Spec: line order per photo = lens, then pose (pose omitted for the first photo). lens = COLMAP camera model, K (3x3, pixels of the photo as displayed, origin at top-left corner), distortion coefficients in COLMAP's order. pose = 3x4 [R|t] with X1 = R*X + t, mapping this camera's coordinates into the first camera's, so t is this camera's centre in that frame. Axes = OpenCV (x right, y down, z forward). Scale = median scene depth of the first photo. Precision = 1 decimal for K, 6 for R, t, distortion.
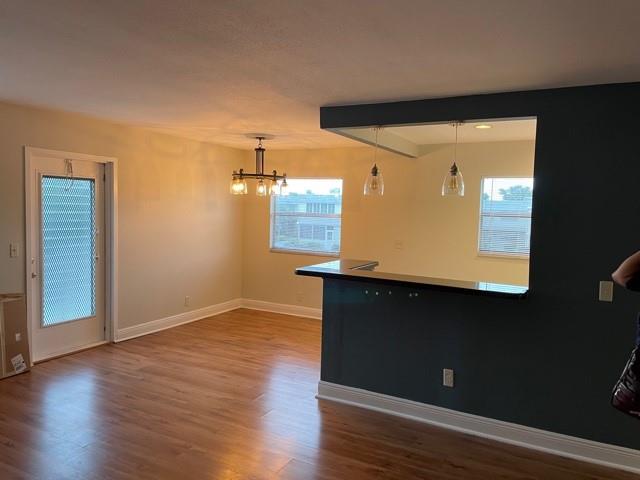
lens RADIAL K [[487.1, 0, 320.0], [0, 487.1, 240.0], [0, 0, 1]] dist [0.080010, -0.099160]
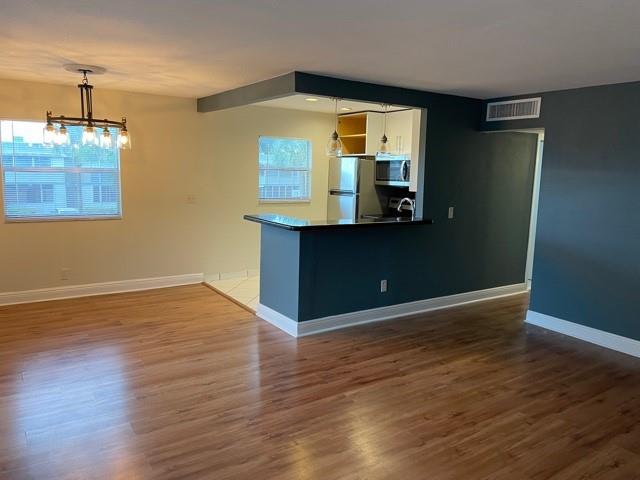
lens RADIAL K [[487.1, 0, 320.0], [0, 487.1, 240.0], [0, 0, 1]] dist [0.080010, -0.099160]
pose [[0.466744, -0.144349, 0.872533, -0.757266], [0.048406, 0.989281, 0.137770, -0.042470], [-0.883067, -0.022068, 0.468728, 0.357852]]
